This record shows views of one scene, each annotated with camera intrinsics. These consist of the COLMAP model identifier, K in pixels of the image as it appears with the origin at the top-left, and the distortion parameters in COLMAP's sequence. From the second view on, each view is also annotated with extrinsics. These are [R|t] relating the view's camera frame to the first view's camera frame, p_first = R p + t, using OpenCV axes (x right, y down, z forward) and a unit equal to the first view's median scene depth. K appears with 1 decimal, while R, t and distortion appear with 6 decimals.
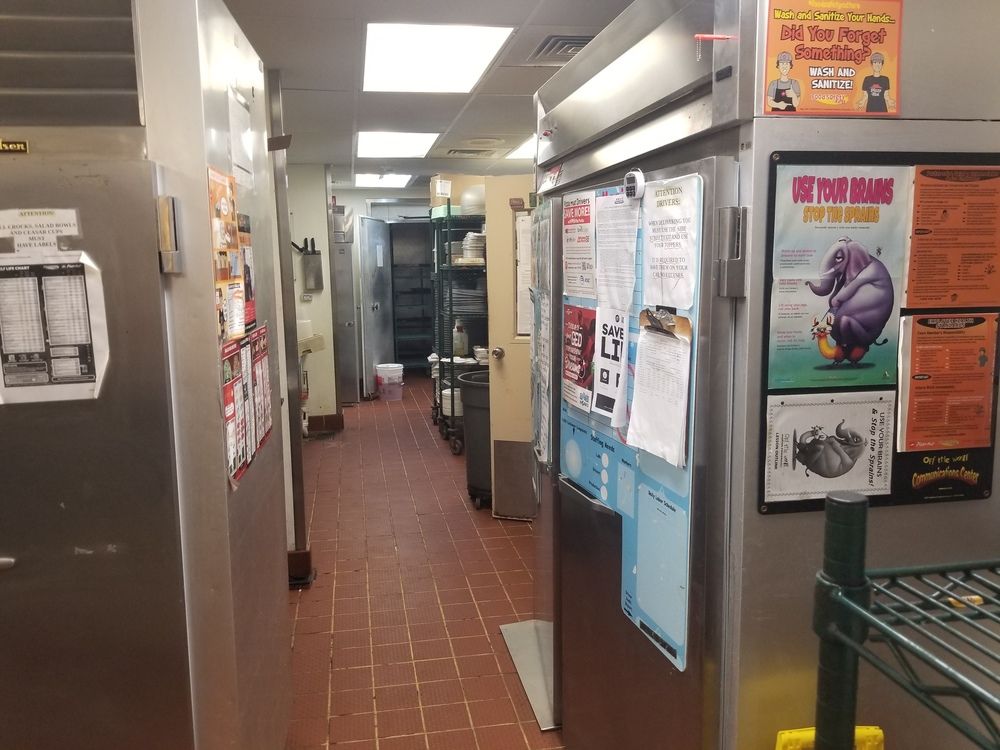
lens RADIAL K [[796.2, 0, 502.3], [0, 796.2, 374.5], [0, 0, 1]] dist [0.071028, -0.113828]
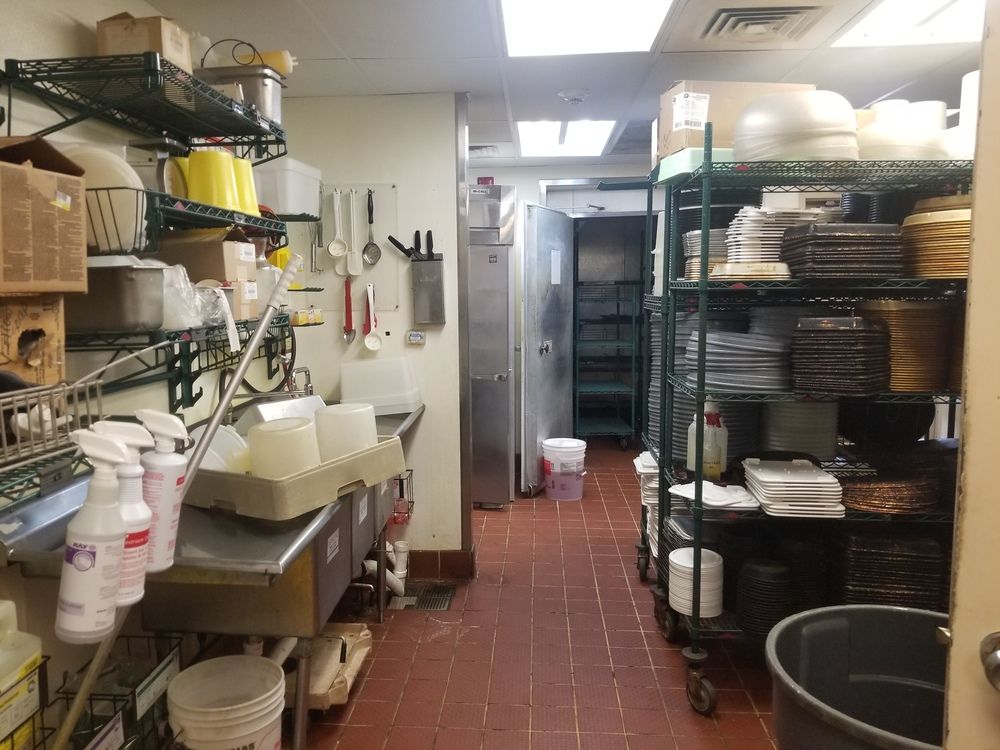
lens RADIAL K [[796.2, 0, 470.1], [0, 796.2, 369.0], [0, 0, 1]] dist [0.071028, -0.113828]
pose [[0.963208, 0.035294, -0.266431, -0.056169], [-0.043211, 0.998780, -0.023913, -0.058491], [0.265262, 0.034546, 0.963557, 0.441345]]
